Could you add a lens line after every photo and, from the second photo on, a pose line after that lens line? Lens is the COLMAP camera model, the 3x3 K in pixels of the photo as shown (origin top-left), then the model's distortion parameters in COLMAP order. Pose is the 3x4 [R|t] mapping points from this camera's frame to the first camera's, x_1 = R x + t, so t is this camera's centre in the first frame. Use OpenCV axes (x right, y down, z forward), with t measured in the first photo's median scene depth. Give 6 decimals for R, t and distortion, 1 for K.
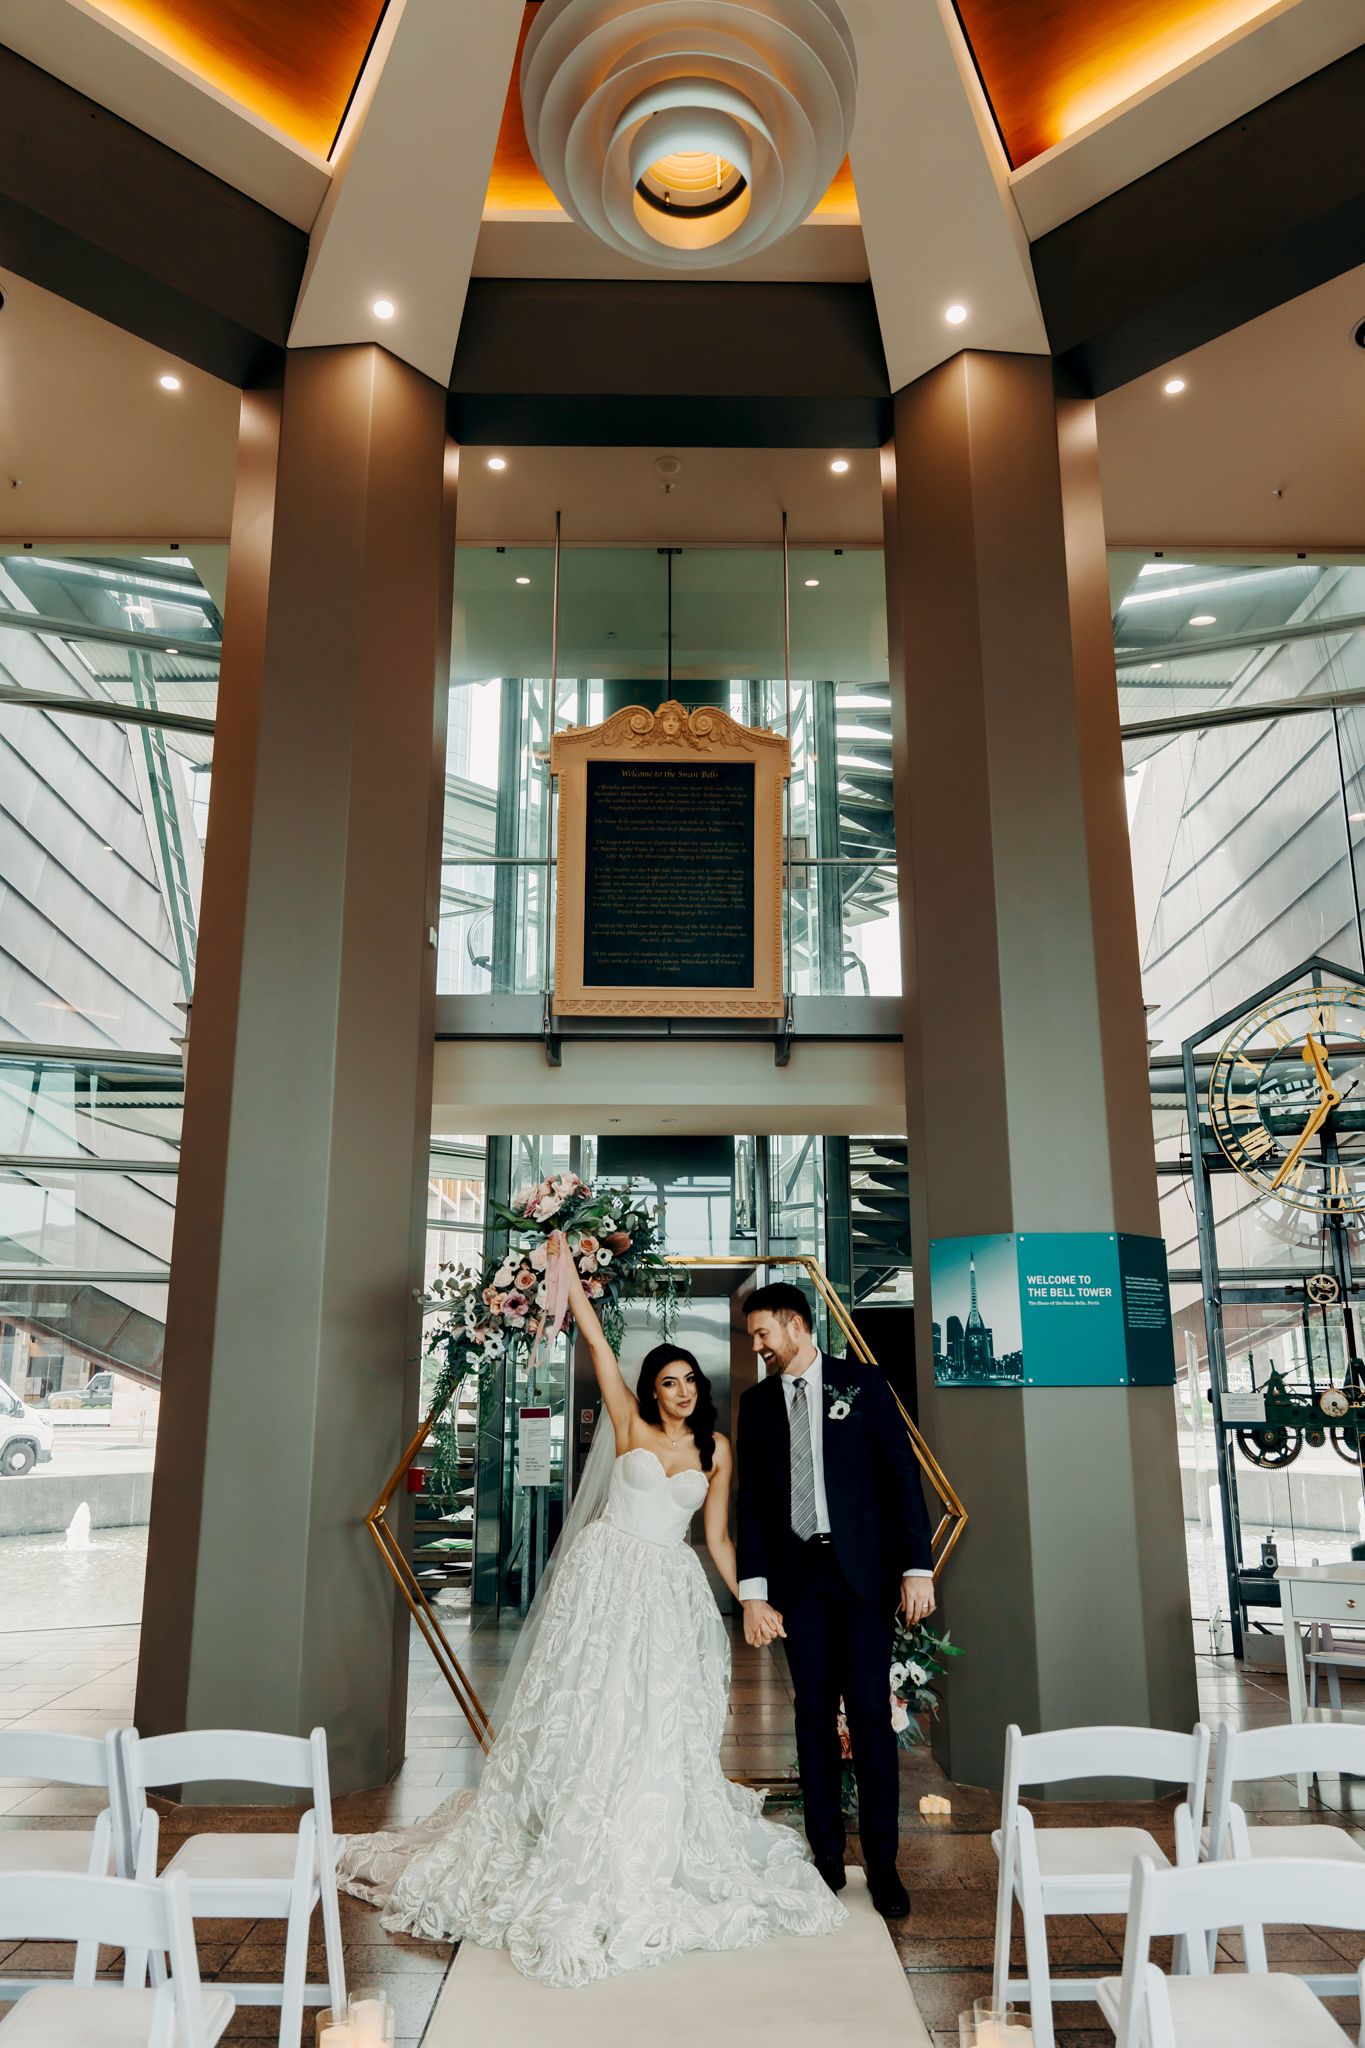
lens RADIAL K [[1447.8, 0, 691.1], [0, 1447.8, 1008.5], [0, 0, 1]] dist [-0.014741, -0.002260]
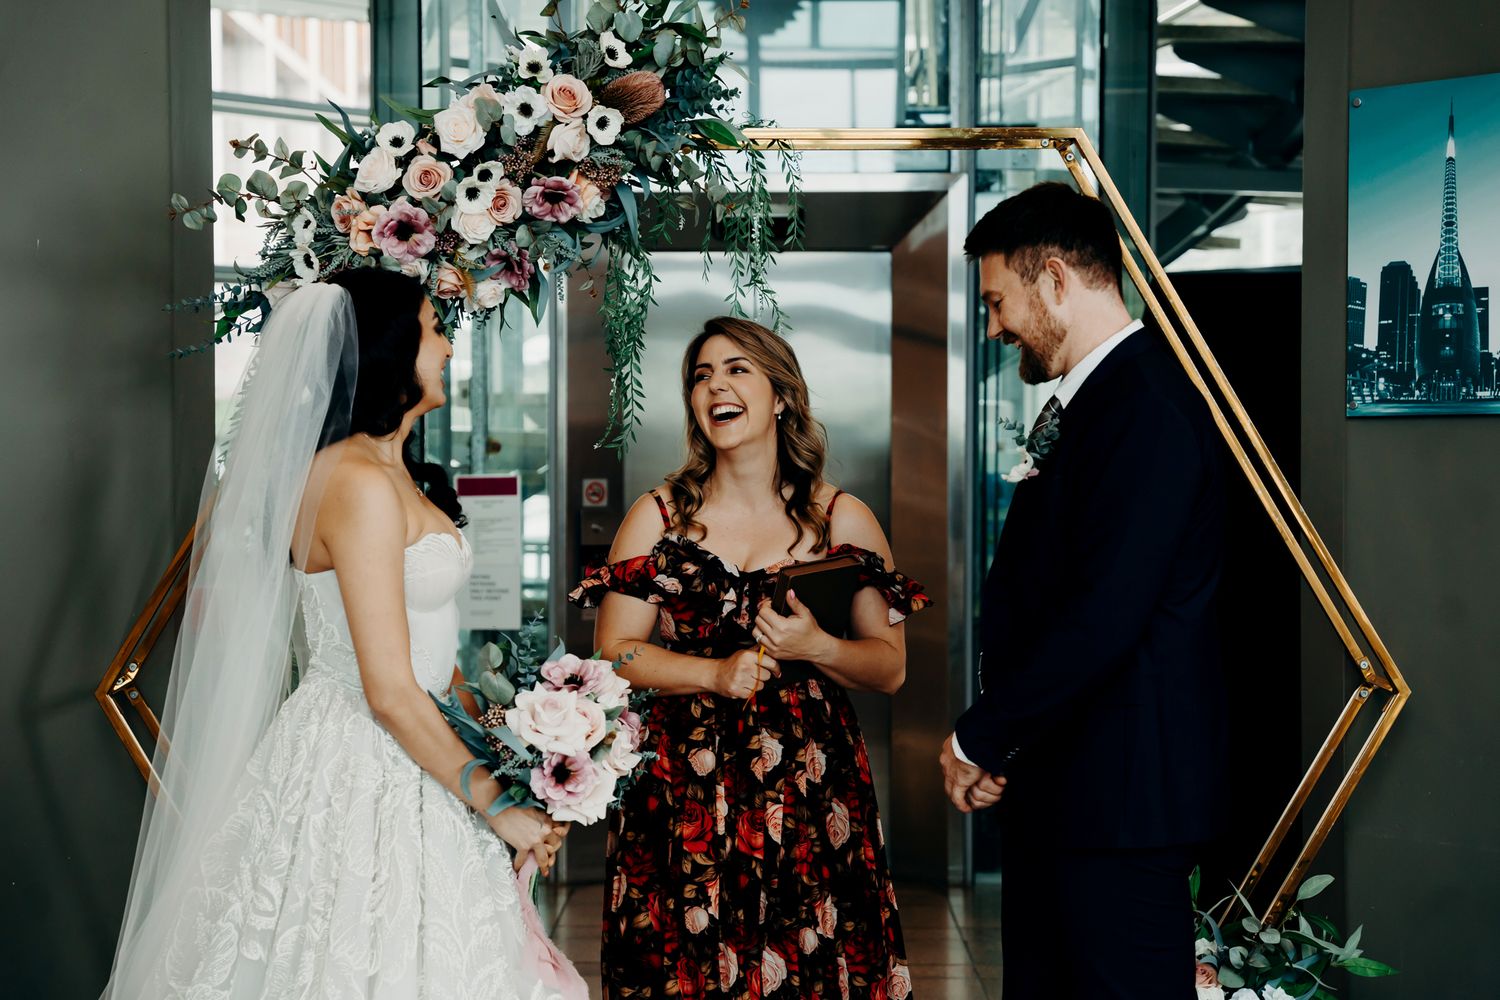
lens RADIAL K [[2859.6, 0, 746.1], [0, 2859.6, 500.3], [0, 0, 1]] dist [0.231973, 0.000000]
pose [[0.999697, 0.003360, -0.024384, 0.003744], [0.003115, 0.965398, 0.260763, 0.042953], [0.024417, -0.260760, 0.965095, 0.101876]]
